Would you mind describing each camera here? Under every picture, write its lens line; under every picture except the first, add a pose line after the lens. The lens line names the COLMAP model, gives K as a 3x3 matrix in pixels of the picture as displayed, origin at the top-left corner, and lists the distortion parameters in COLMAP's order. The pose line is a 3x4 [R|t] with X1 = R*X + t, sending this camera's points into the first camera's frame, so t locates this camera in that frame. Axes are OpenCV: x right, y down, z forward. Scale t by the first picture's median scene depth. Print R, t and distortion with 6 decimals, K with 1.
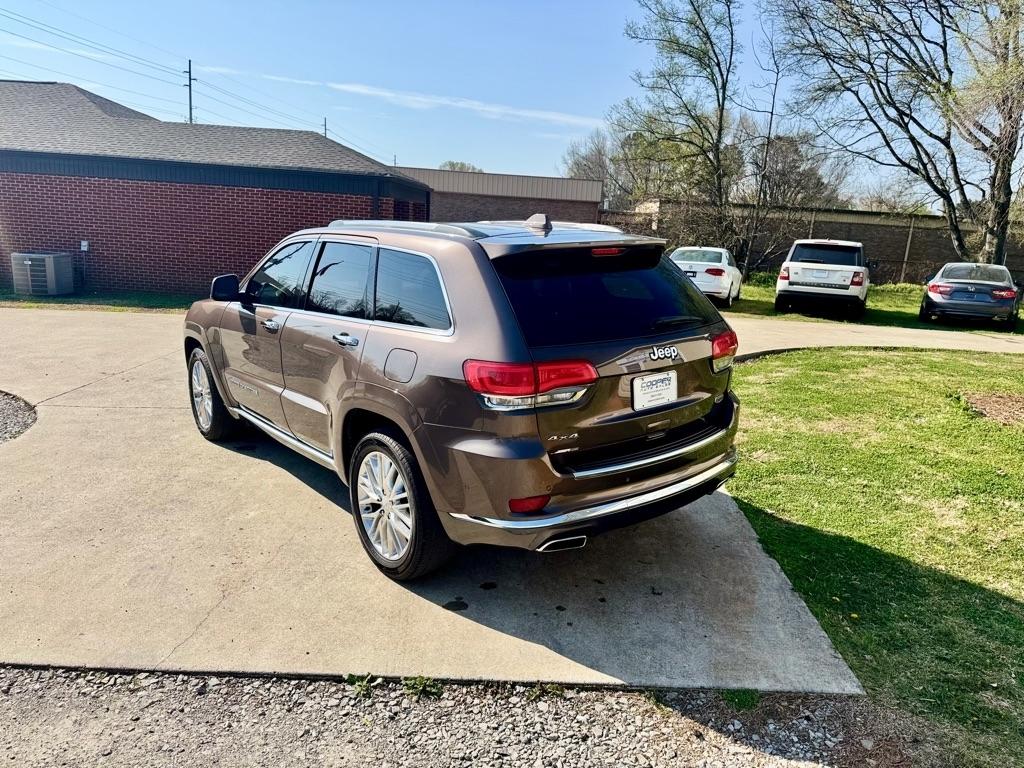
lens RADIAL K [[773.5, 0, 500.6], [0, 773.5, 360.0], [0, 0, 1]] dist [0.022233, -0.027211]
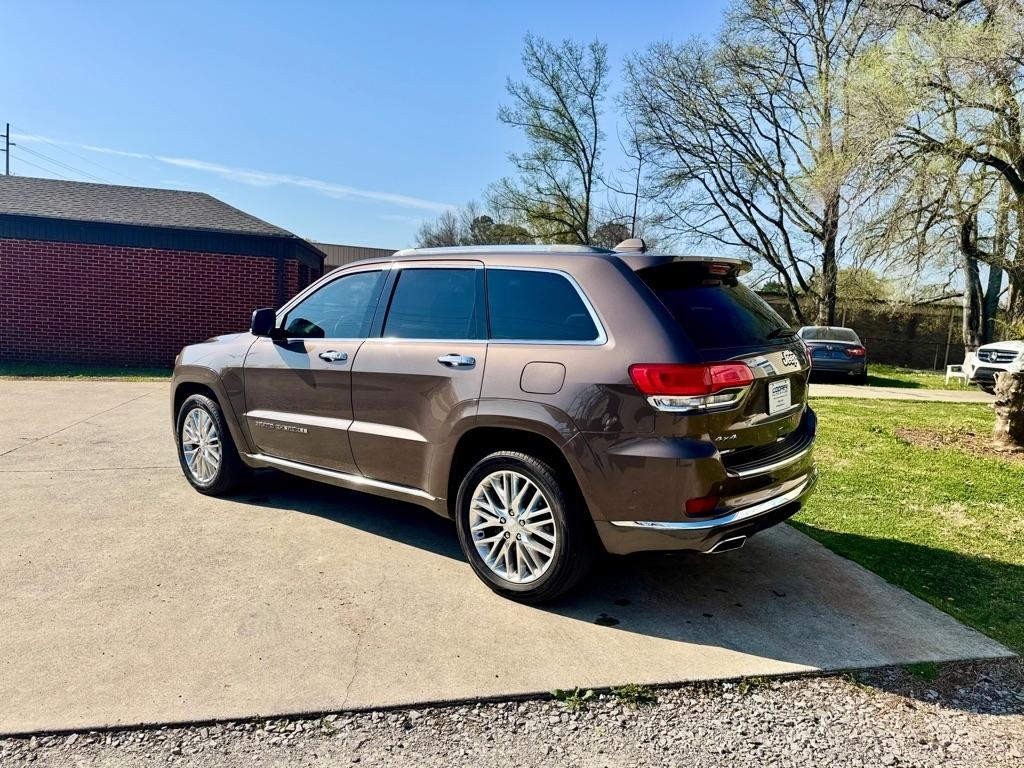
lens RADIAL K [[773.5, 0, 500.6], [0, 773.5, 360.0], [0, 0, 1]] dist [0.022233, -0.027211]
pose [[0.974746, -0.012516, 0.222967, -0.403584], [0.035867, 0.994241, -0.100991, 0.082437], [-0.220419, 0.106438, 0.969581, 0.042650]]
